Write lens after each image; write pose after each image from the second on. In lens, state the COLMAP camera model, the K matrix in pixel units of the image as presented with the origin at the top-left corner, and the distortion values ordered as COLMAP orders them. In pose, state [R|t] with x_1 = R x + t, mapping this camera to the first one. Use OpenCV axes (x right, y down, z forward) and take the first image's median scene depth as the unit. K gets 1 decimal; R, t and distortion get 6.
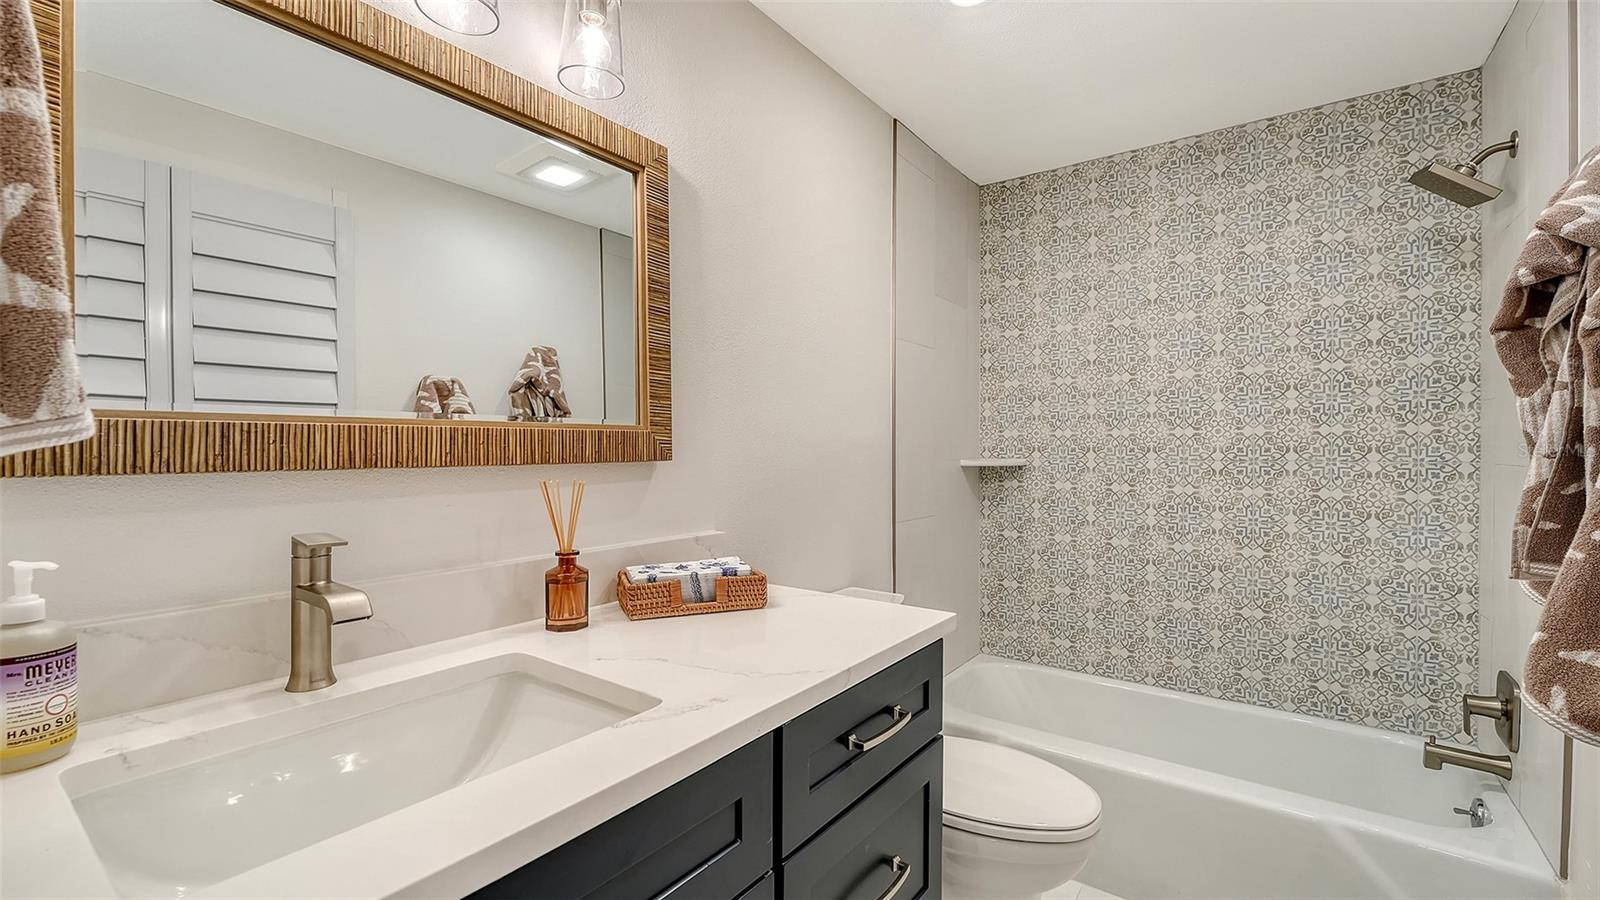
lens RADIAL K [[672.5, 0, 814.5], [0, 672.5, 450.5], [0, 0, 1]] dist [-0.004029, -0.000243]
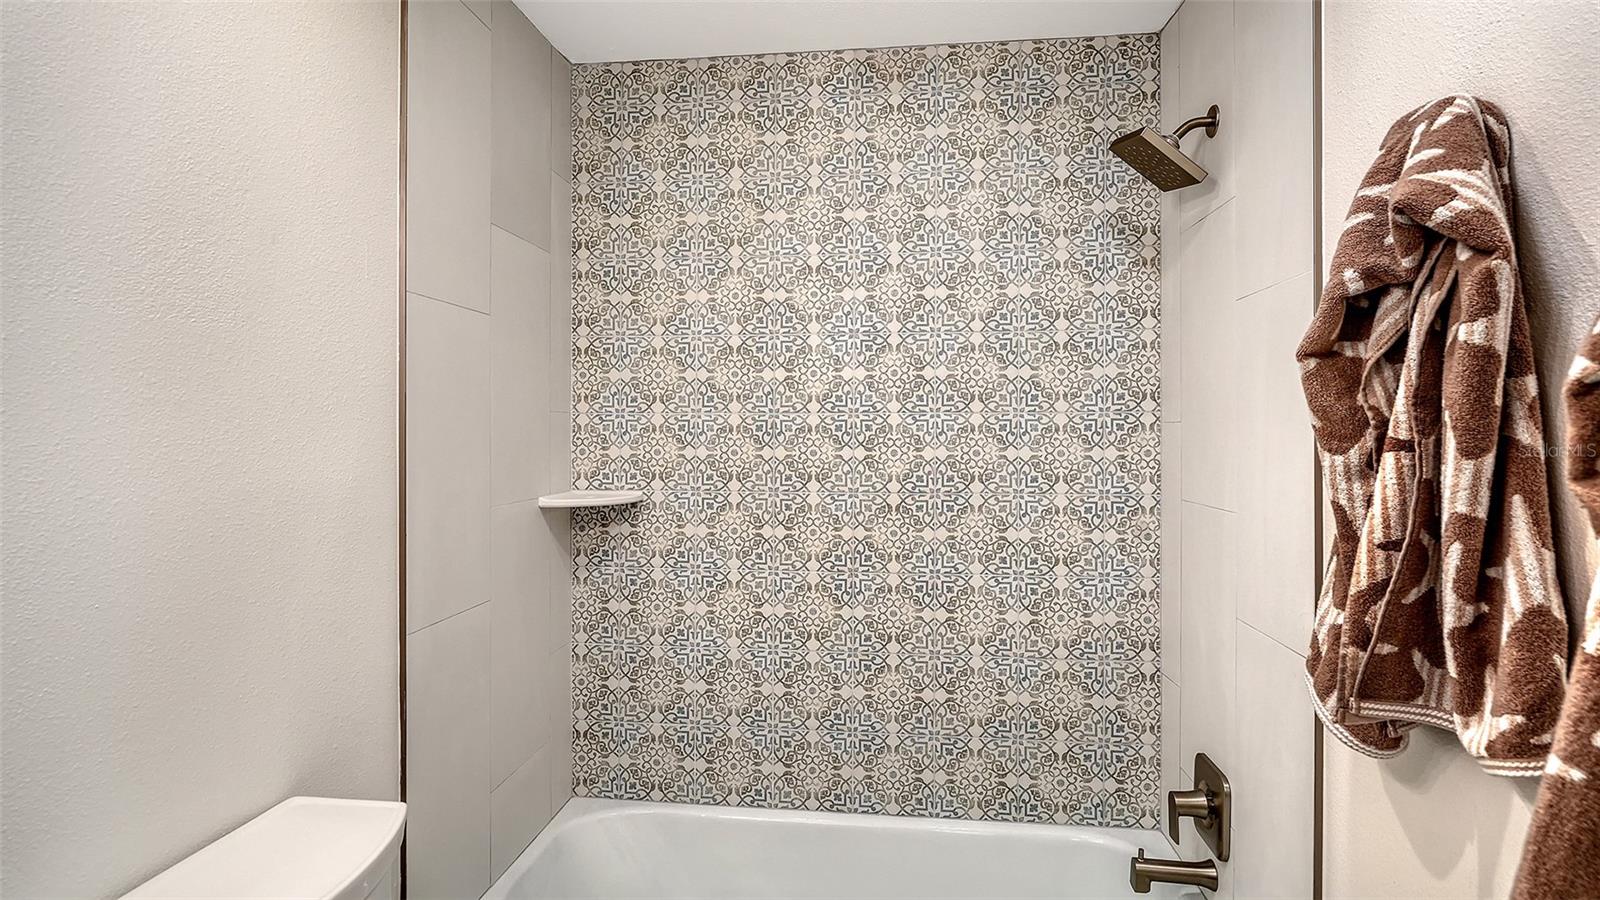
lens RADIAL K [[819.4, 0, 805.2], [0, 819.4, 438.0], [0, 0, 1]] dist [0.001471, -0.000042]
pose [[0.876691, -0.002503, 0.481047, 0.081670], [0.000254, 0.999989, 0.004741, -0.051168], [-0.481053, -0.004035, 0.876682, 0.261048]]
